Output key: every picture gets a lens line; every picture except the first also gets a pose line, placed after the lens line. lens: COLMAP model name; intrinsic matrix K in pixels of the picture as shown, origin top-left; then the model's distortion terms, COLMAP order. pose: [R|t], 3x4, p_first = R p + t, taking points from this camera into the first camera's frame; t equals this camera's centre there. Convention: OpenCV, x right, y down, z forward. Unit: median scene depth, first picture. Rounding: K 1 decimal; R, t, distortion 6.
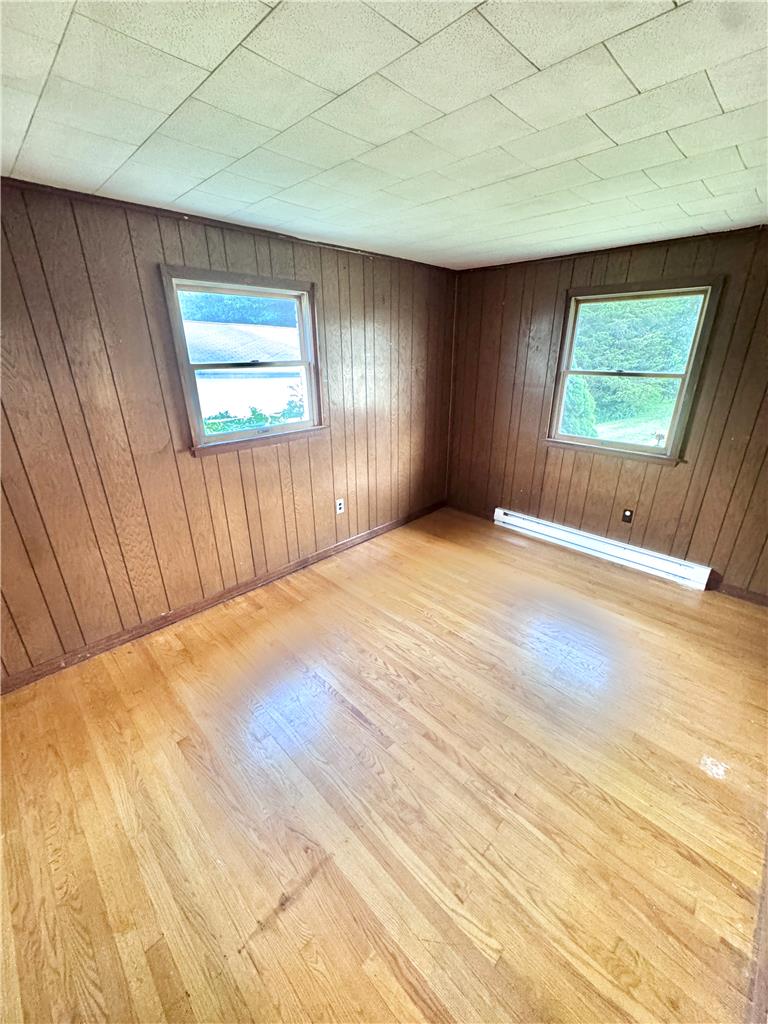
lens RADIAL K [[408.4, 0, 386.0], [0, 408.4, 512.5], [0, 0, 1]] dist [-0.003655, 0.000080]
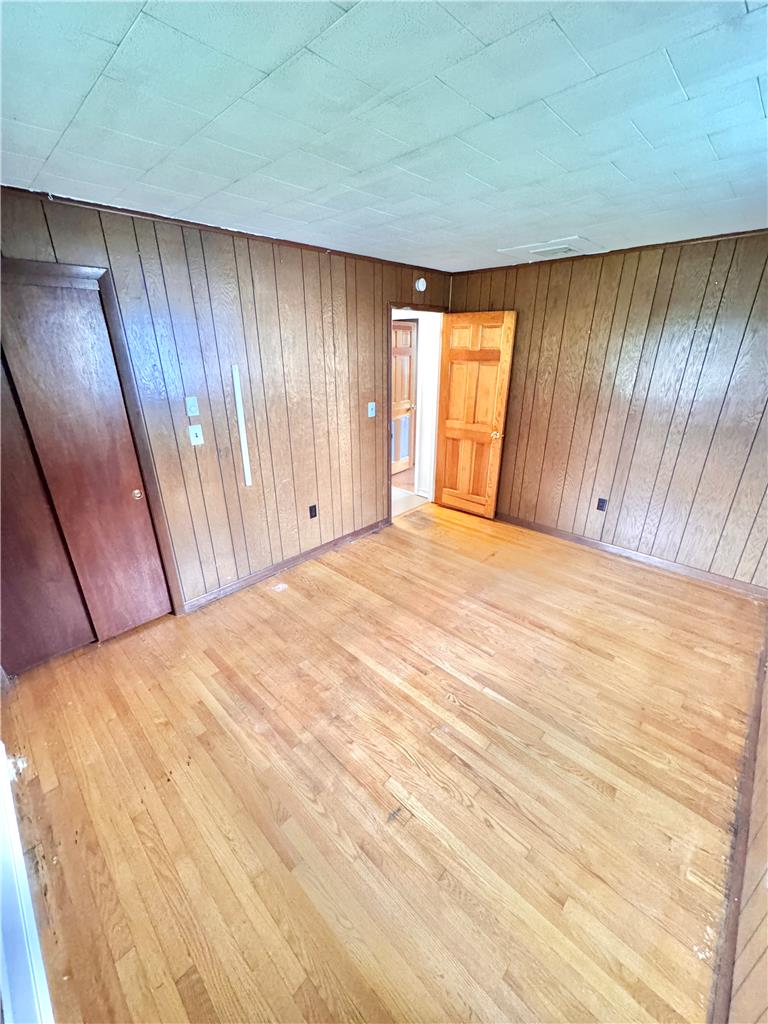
lens RADIAL K [[408.4, 0, 384.4], [0, 408.4, 508.7], [0, 0, 1]] dist [-0.003655, 0.000080]
pose [[-0.999802, 0.014019, -0.014121, 0.284589], [0.000235, 0.717924, 0.696121, -0.644045], [0.019897, 0.695980, -0.717785, 1.549272]]
